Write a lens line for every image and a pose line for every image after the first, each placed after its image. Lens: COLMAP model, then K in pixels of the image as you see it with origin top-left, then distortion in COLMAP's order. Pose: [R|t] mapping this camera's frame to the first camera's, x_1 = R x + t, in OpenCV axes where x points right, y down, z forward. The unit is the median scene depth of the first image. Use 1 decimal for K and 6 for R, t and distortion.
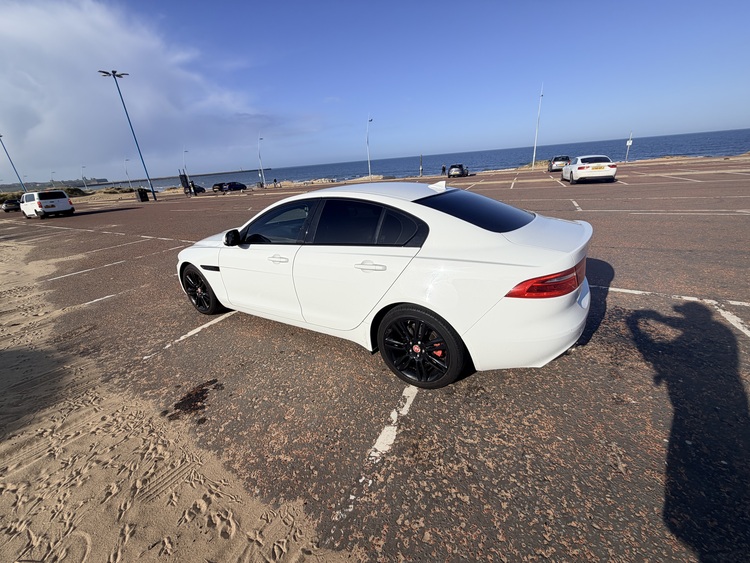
lens RADIAL K [[298.9, 0, 374.0], [0, 298.9, 276.5], [0, 0, 1]] dist [0.000243, -0.000250]
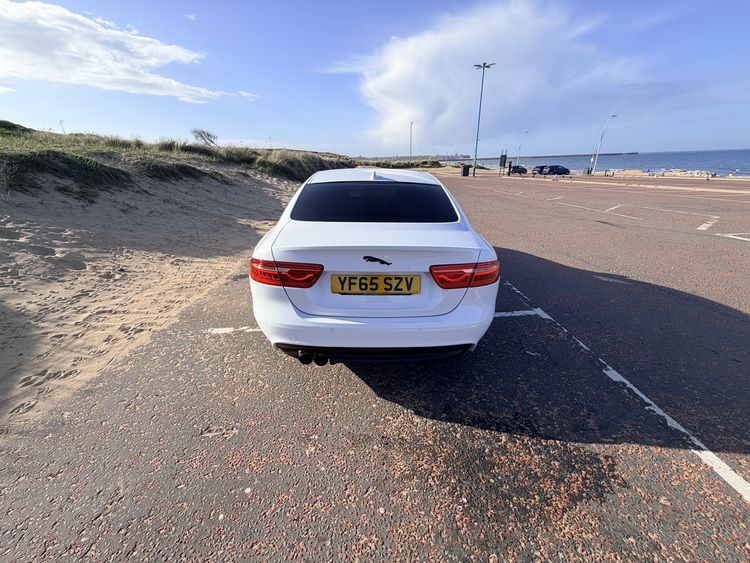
lens RADIAL K [[298.0, 0, 375.0], [0, 298.0, 281.5], [0, 0, 1]] dist [-0.001060, -0.000638]
pose [[0.548997, 0.367688, -0.750604, 1.261958], [-0.314102, 0.922975, 0.222389, -0.231423], [0.774559, 0.113675, 0.622203, 0.511730]]
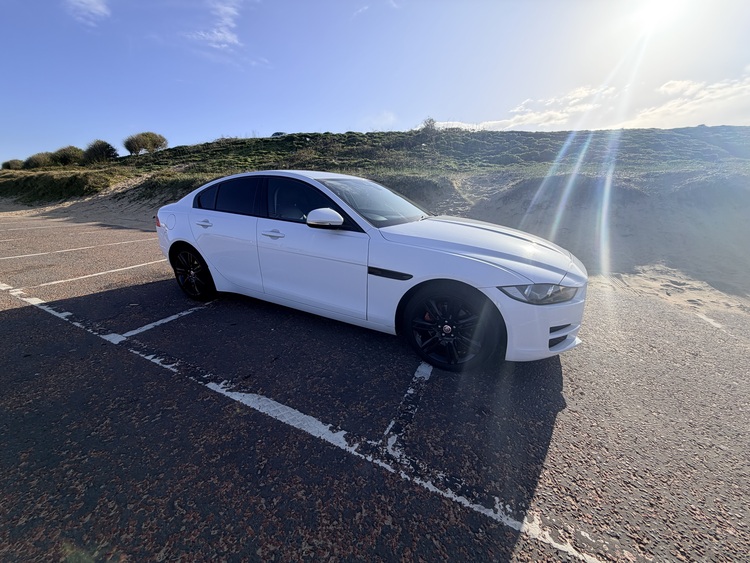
lens RADIAL K [[298.9, 0, 374.0], [0, 298.9, 276.5], [0, 0, 1]] dist [0.000243, -0.000250]
pose [[-0.995025, 0.074611, -0.066019, -0.234805], [0.022444, 0.813506, 0.581123, -0.854240], [0.097065, 0.576750, -0.811134, 2.908266]]
